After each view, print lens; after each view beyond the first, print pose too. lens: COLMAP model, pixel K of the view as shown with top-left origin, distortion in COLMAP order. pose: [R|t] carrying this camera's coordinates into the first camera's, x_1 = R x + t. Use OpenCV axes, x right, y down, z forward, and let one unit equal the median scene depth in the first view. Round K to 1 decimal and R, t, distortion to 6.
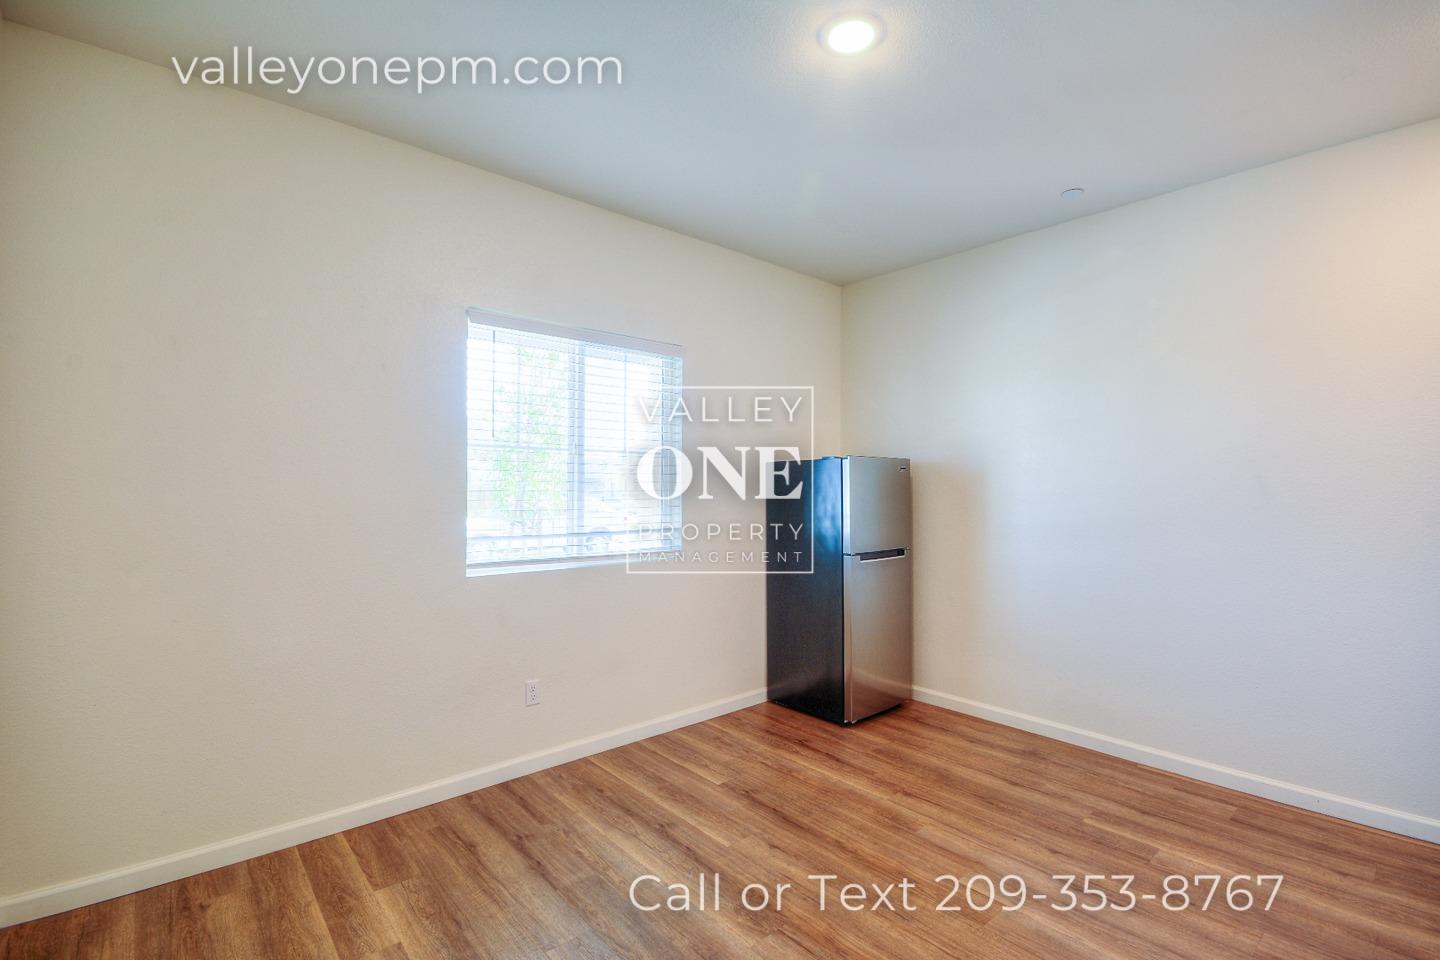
lens RADIAL K [[630.7, 0, 724.3], [0, 630.7, 475.0], [0, 0, 1]] dist [-0.003155, -0.002668]
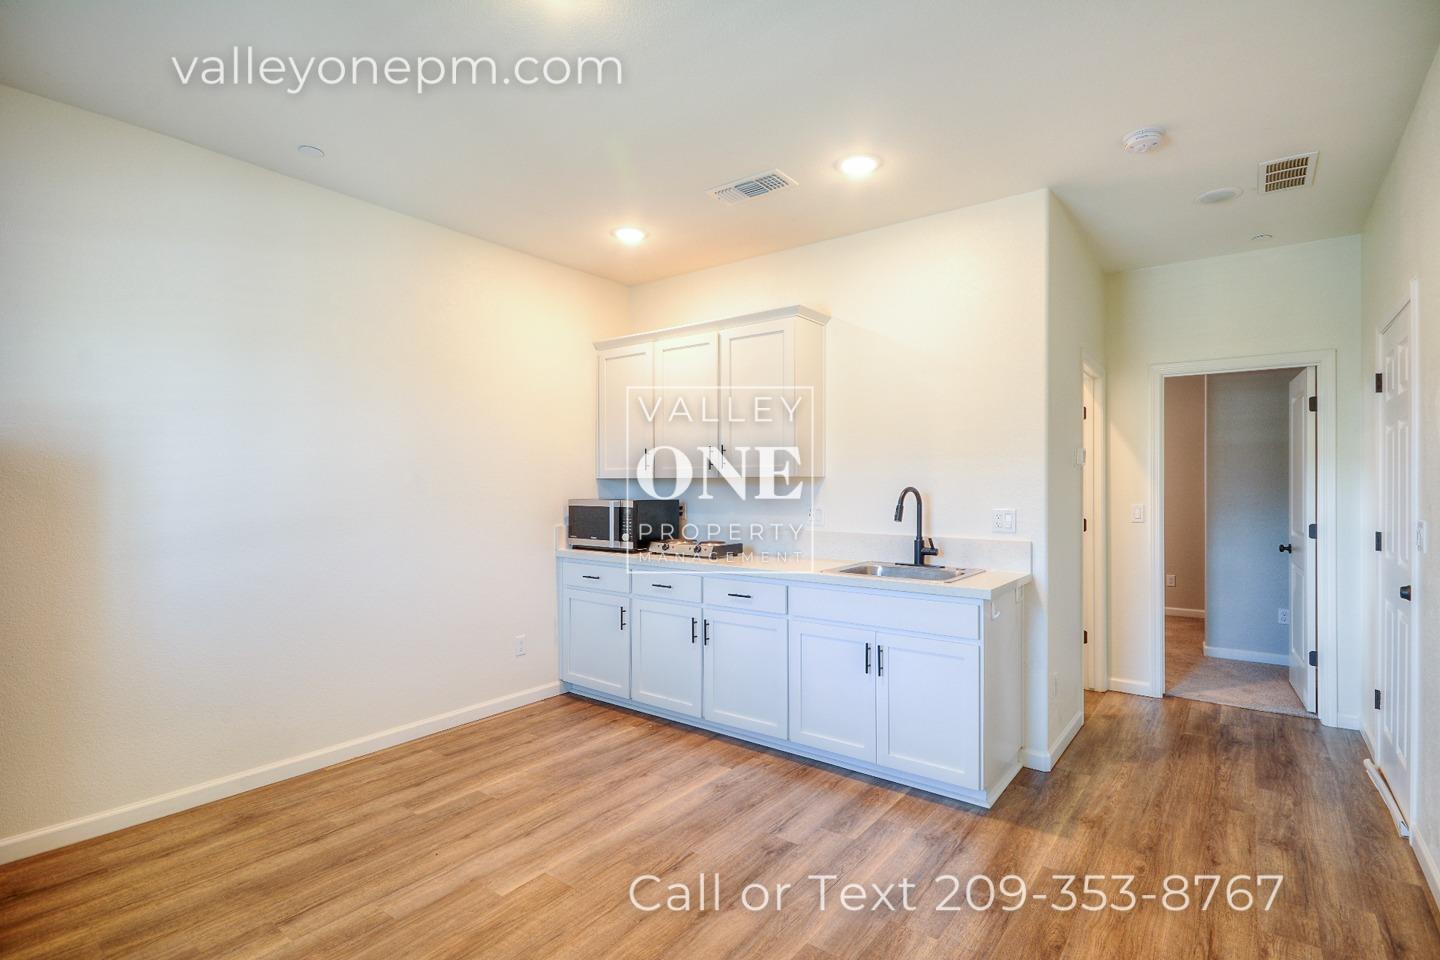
lens RADIAL K [[690.4, 0, 724.5], [0, 690.4, 482.3], [0, 0, 1]] dist [0.001300, -0.000358]
pose [[-0.182933, 0.006529, 0.983104, -0.505979], [-0.007586, 0.999939, -0.008052, 0.041100], [-0.983096, -0.008931, -0.182873, 0.663258]]
